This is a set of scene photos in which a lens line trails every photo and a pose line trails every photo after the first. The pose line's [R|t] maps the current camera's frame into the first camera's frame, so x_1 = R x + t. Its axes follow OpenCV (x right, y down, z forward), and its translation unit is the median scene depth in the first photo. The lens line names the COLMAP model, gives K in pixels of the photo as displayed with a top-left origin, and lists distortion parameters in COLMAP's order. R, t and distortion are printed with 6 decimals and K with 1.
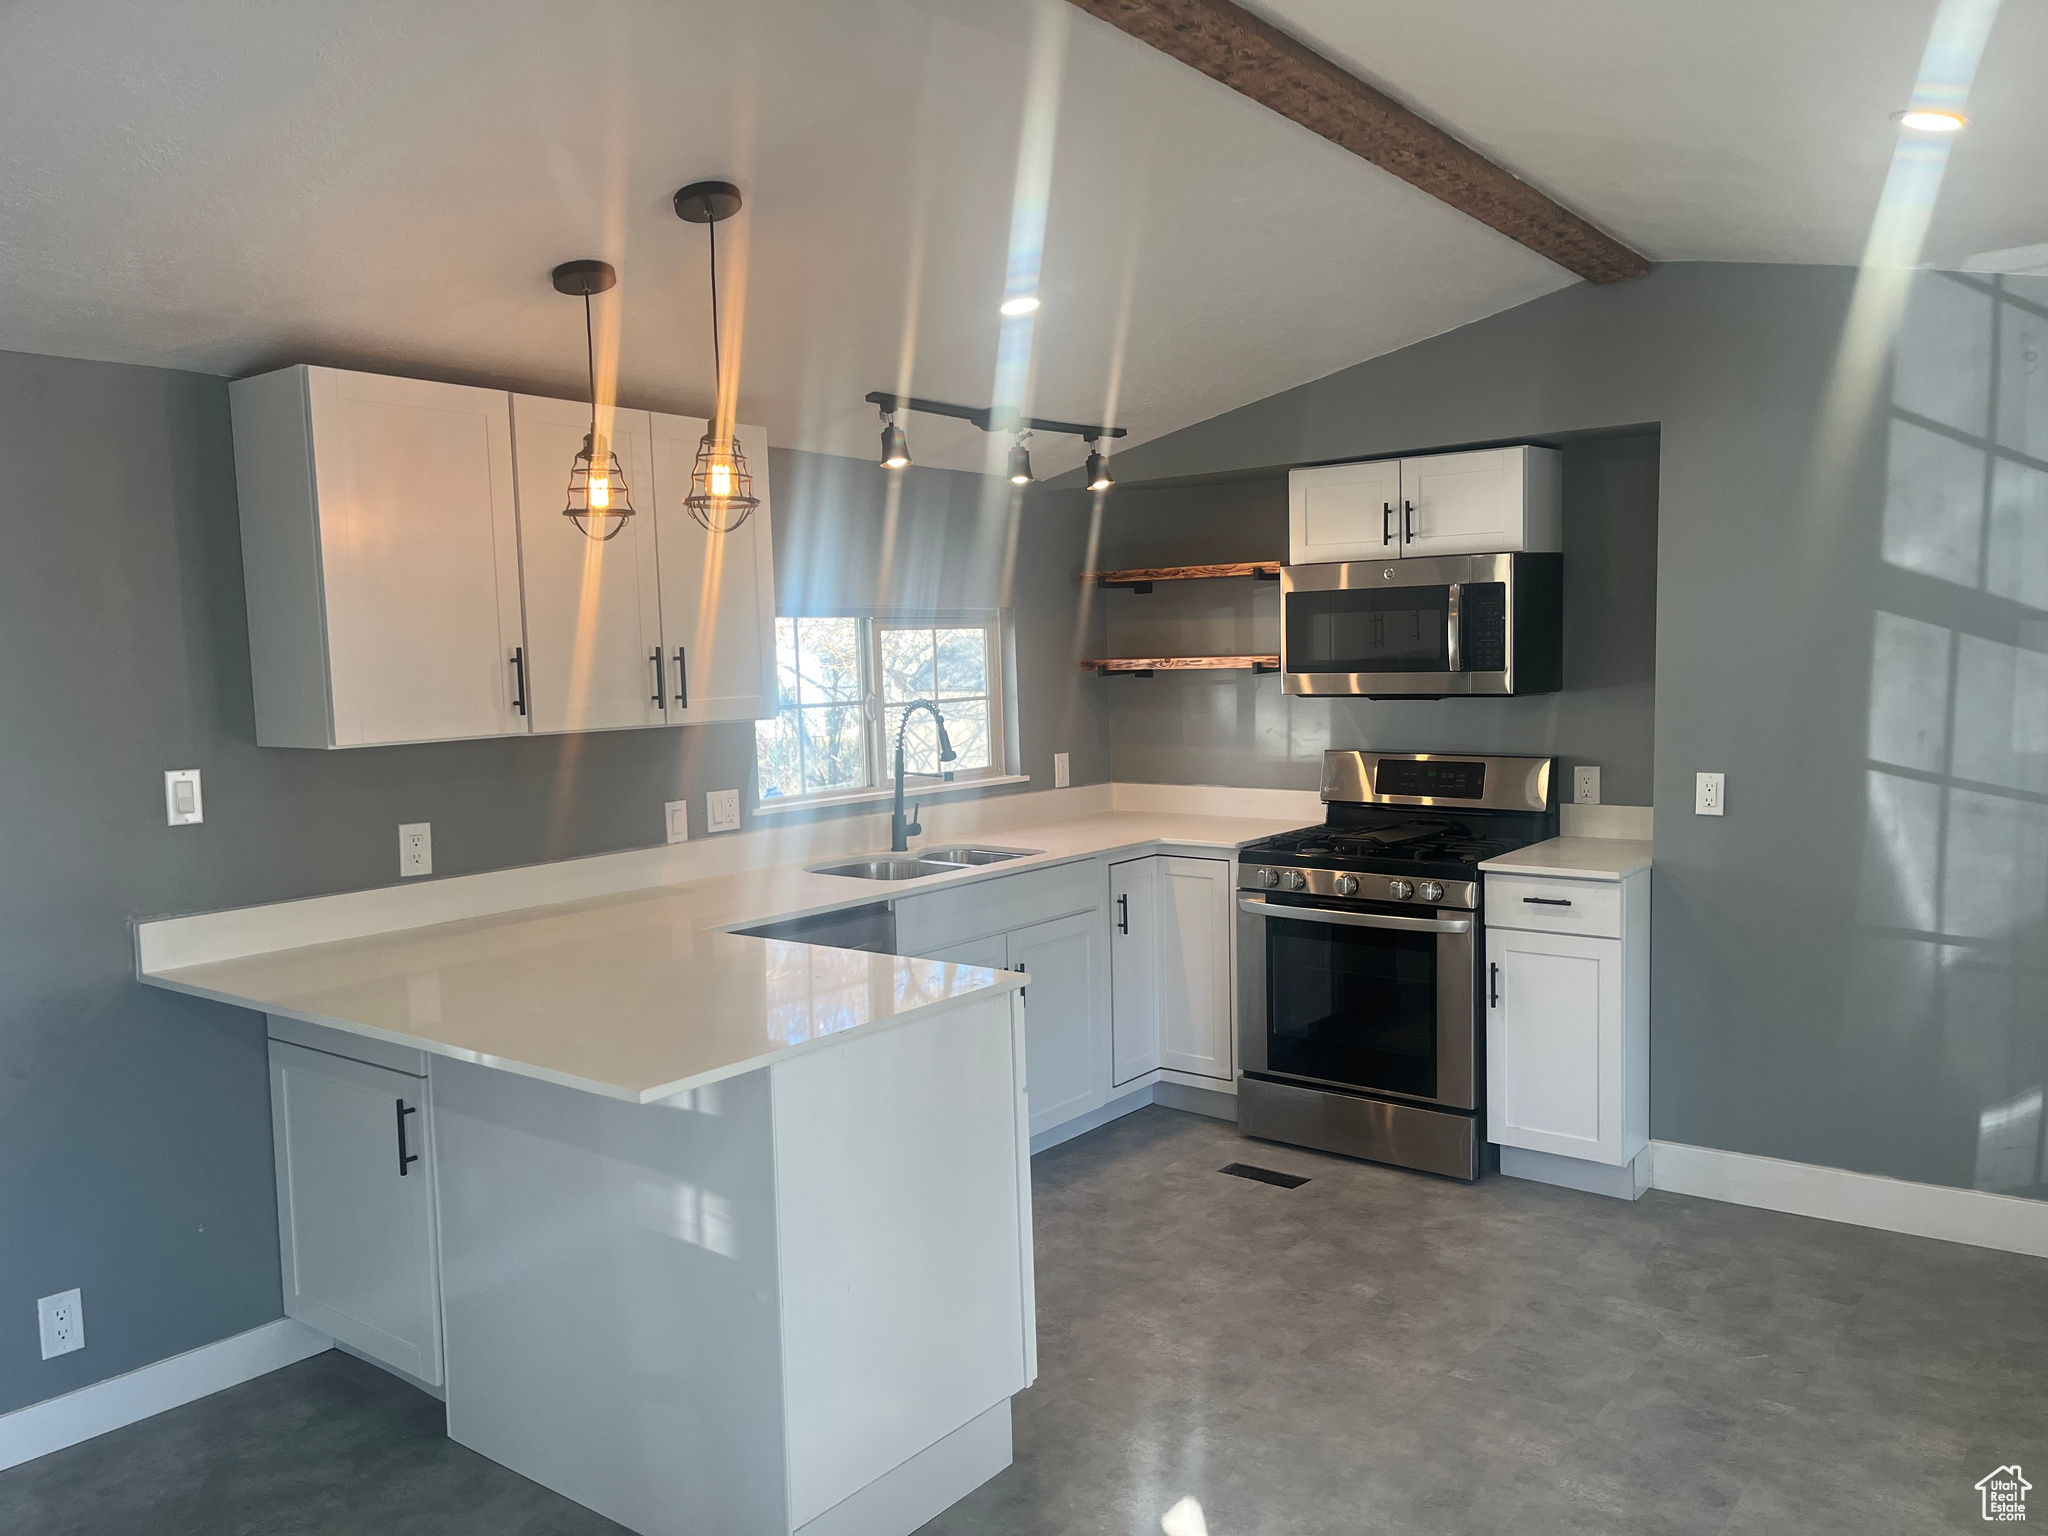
lens RADIAL K [[1534.5, 0, 1061.4], [0, 1534.5, 780.9], [0, 0, 1]] dist [0.085327, -0.114569]
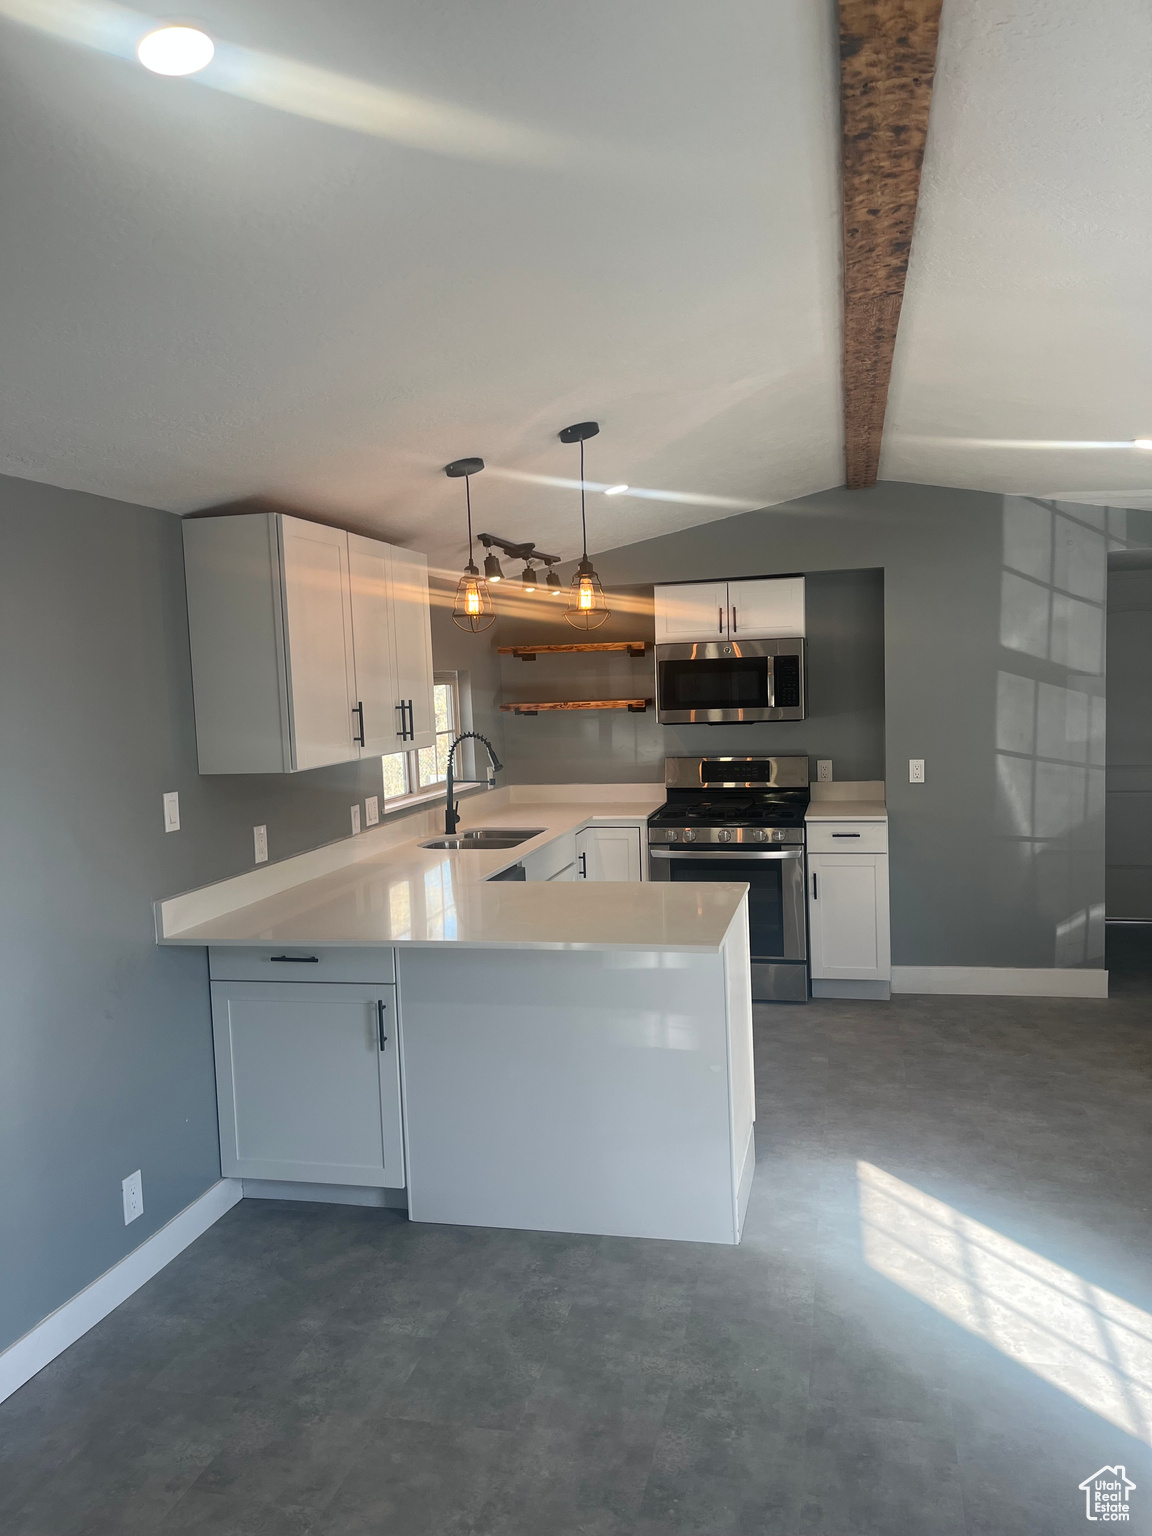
lens RADIAL K [[1146.1, 0, 576.0], [0, 1146.1, 768.0], [0, 0, 1]] dist [0.072733, -0.101626]
pose [[0.913725, -0.040846, 0.404275, -0.509613], [0.050002, 0.998676, -0.012110, 0.001410], [-0.403245, 0.031279, 0.914557, -0.082645]]
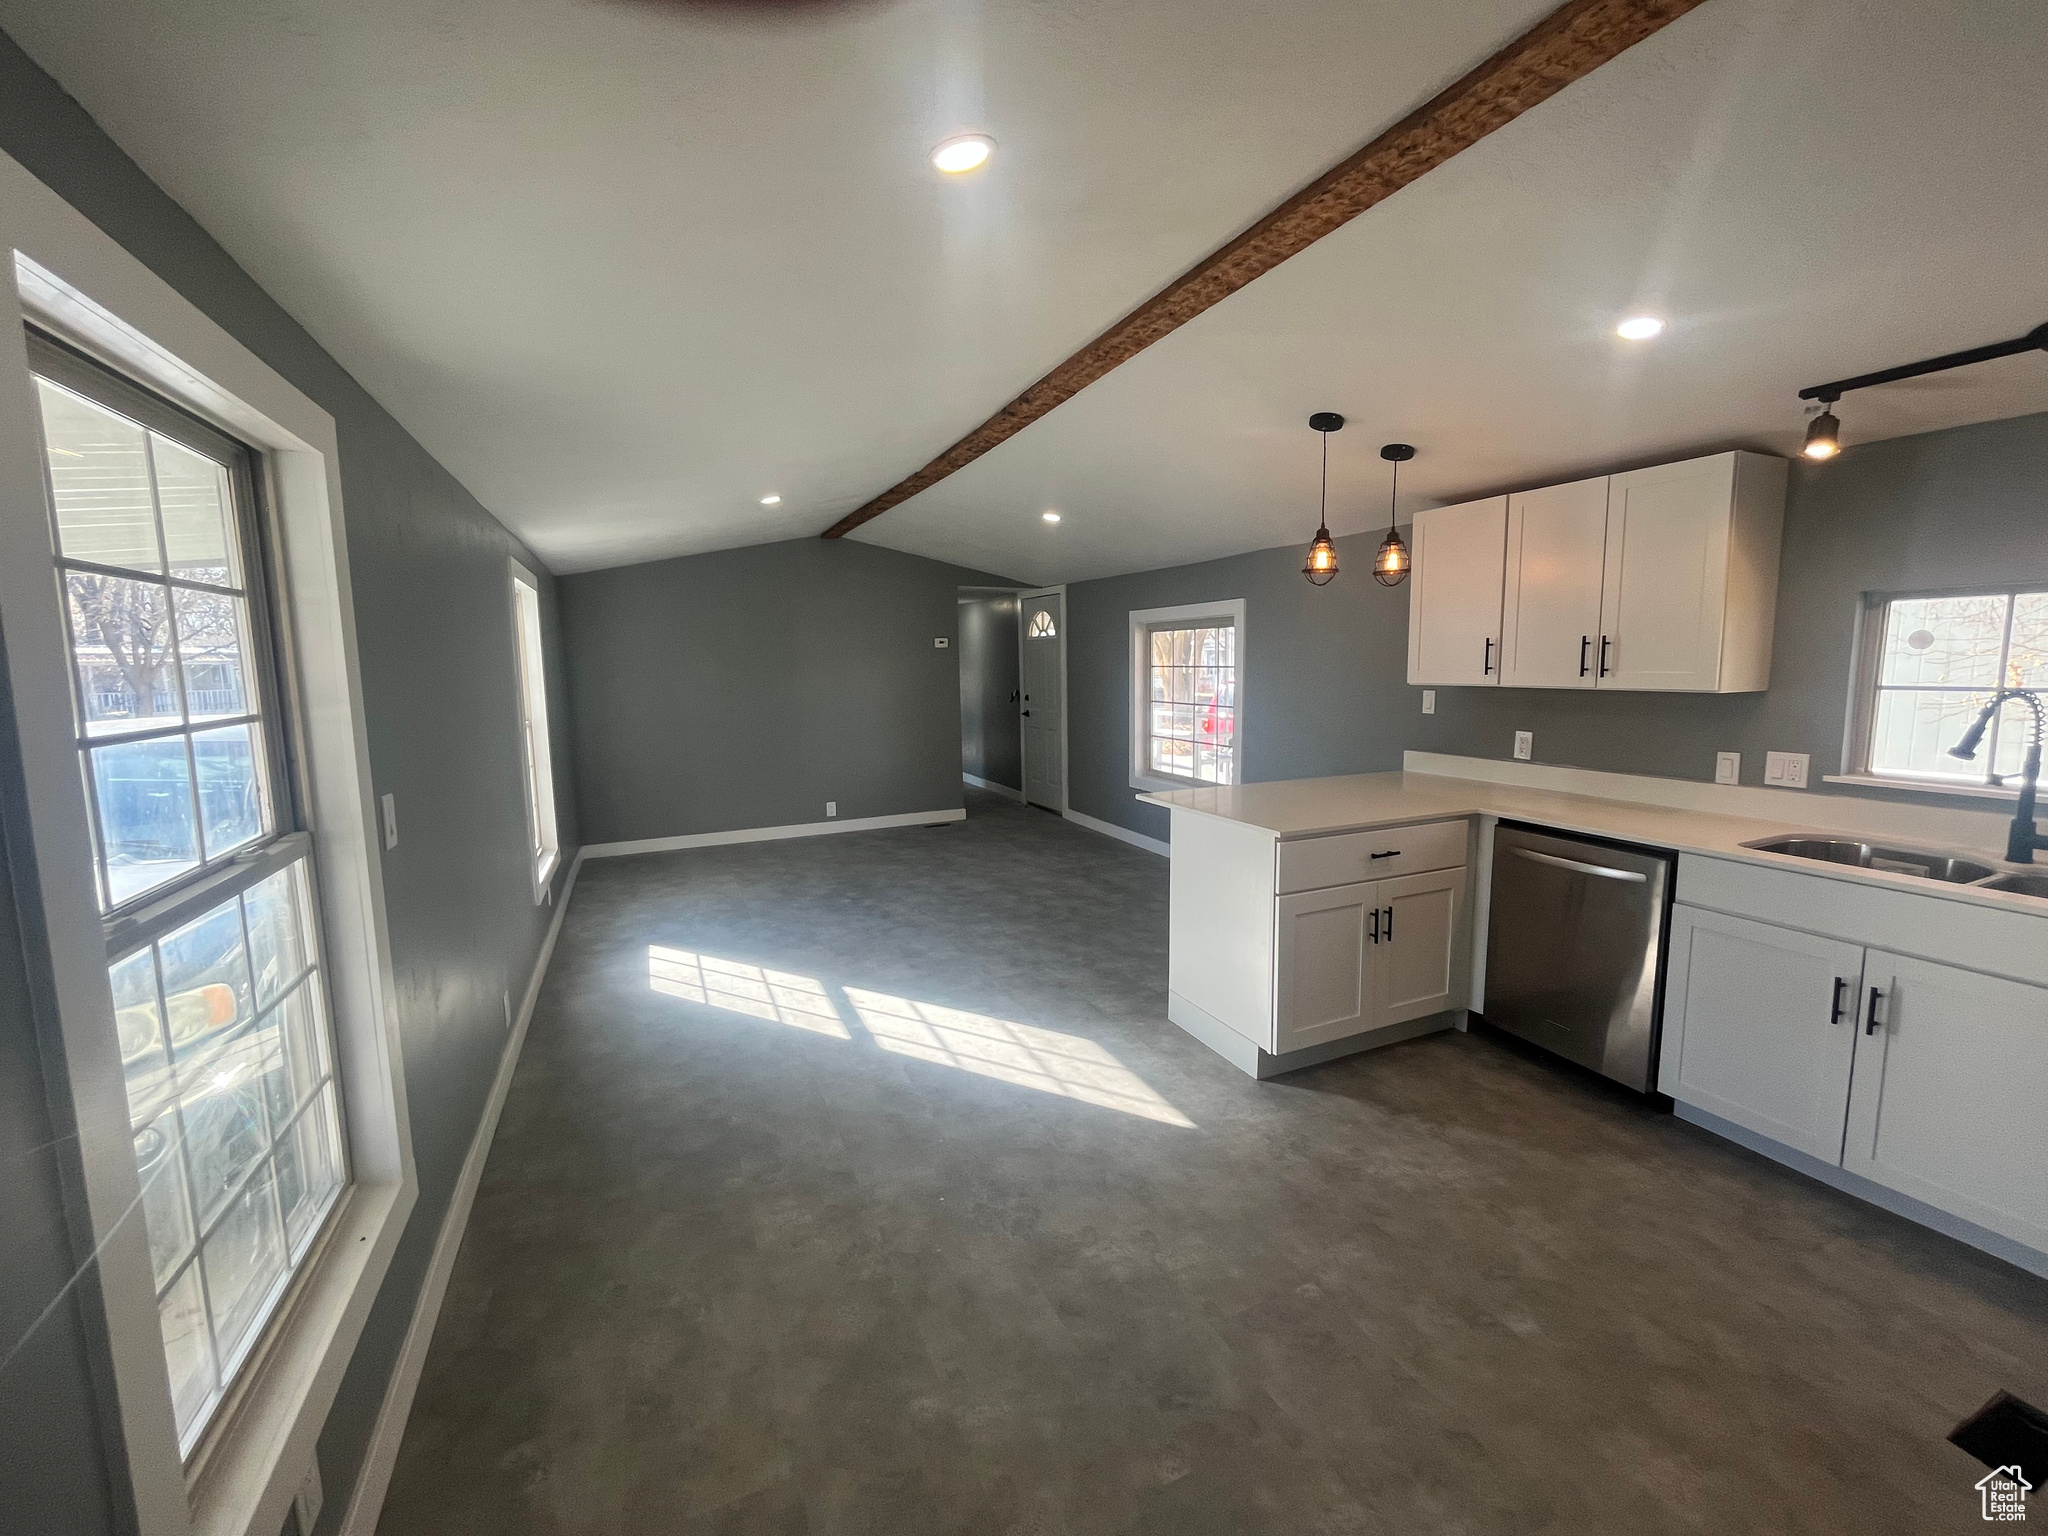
lens RADIAL K [[841.6, 0, 1014.2], [0, 841.6, 762.6], [0, 0, 1]] dist [0.001491, 0.000190]
pose [[-0.484174, 0.135854, -0.864361, 0.666577], [-0.050203, 0.981932, 0.182454, -0.078545], [0.873531, 0.131734, -0.468605, 0.827983]]
